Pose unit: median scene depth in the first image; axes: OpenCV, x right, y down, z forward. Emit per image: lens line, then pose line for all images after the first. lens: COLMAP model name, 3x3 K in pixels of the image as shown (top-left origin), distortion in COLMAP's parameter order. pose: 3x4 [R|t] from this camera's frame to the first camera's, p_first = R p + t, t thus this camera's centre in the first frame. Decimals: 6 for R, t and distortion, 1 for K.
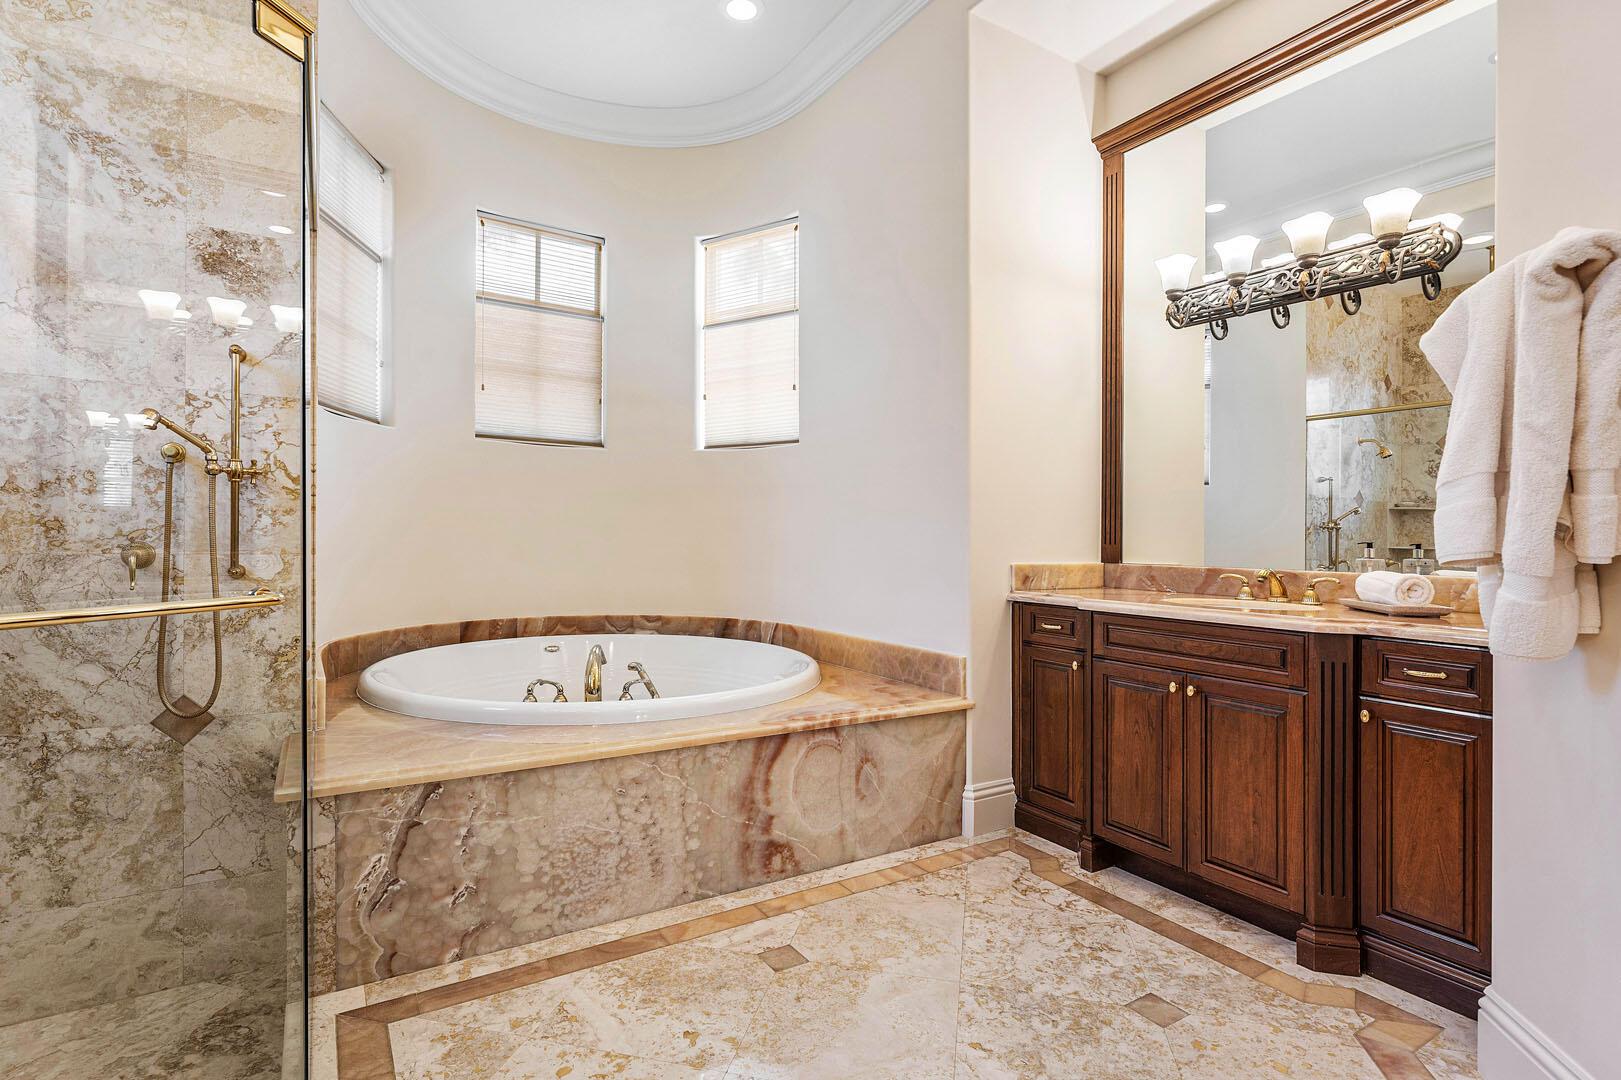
lens RADIAL K [[792.9, 0, 811.3], [0, 792.9, 535.7], [0, 0, 1]] dist [-0.003688, -0.000609]
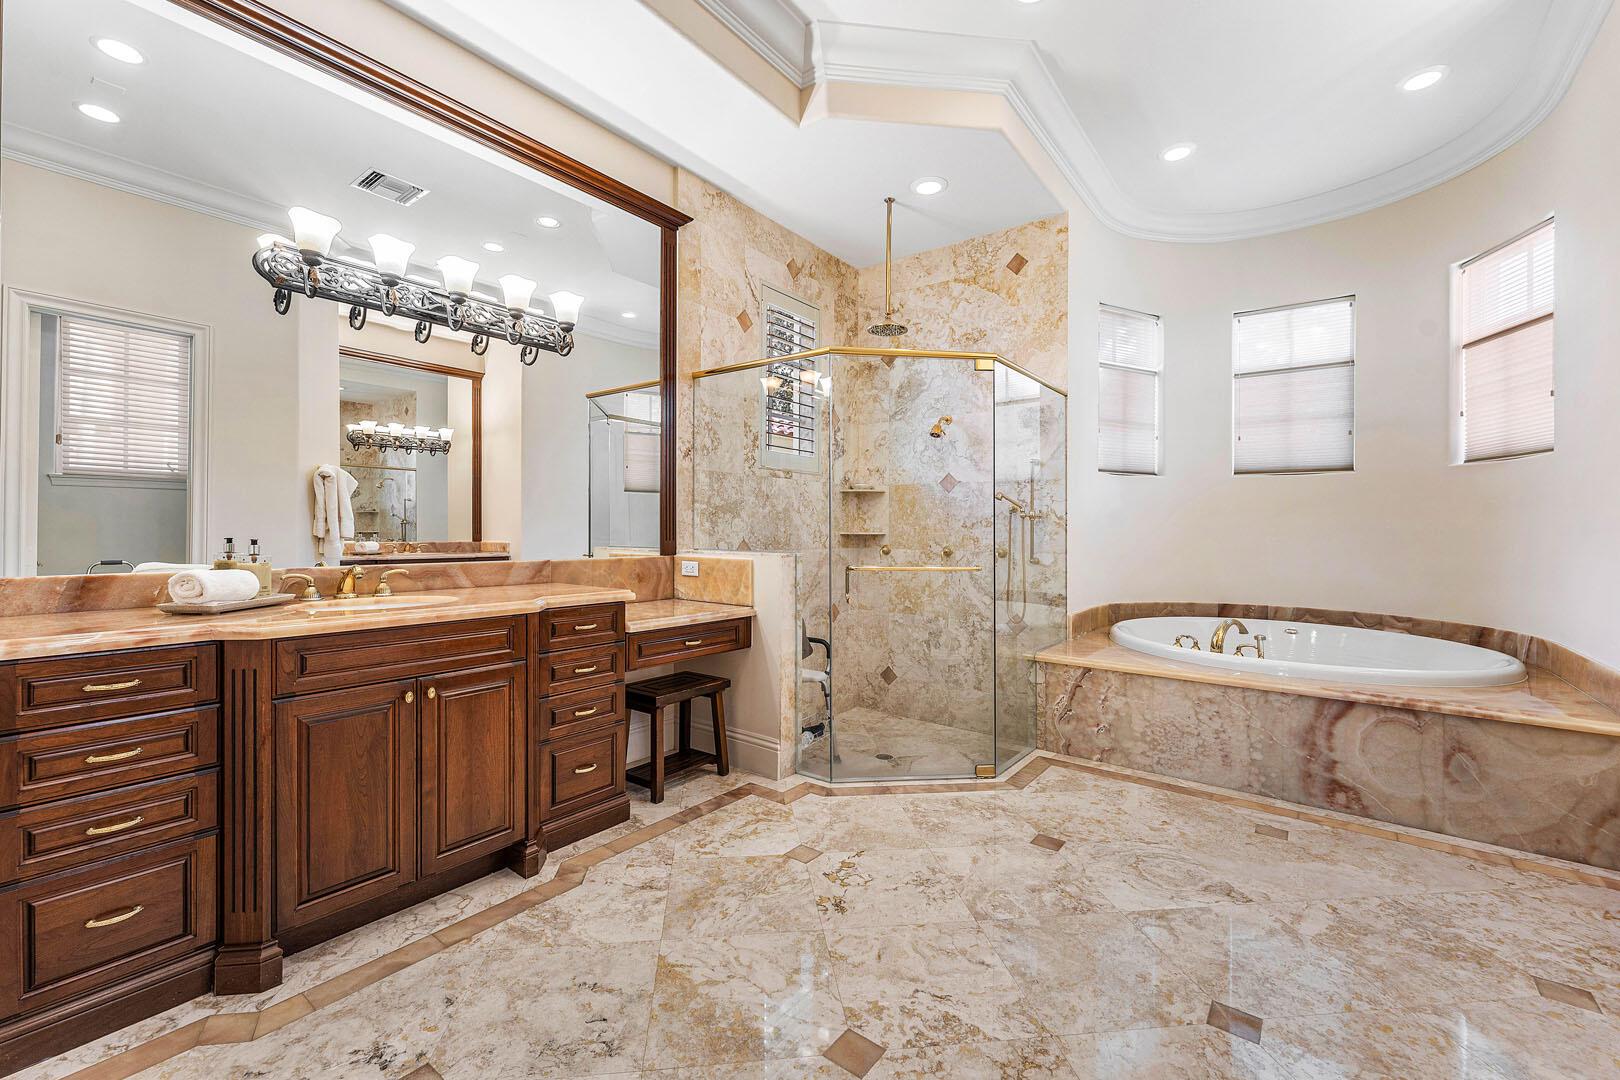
lens RADIAL K [[678.7, 0, 803.8], [0, 678.7, 544.8], [0, 0, 1]] dist [-0.001118, -0.000322]
pose [[0.348512, 0.012177, -0.937225, 0.708562], [-0.002647, 0.999924, 0.012008, -0.017660], [0.937300, -0.001704, 0.348518, -0.226370]]
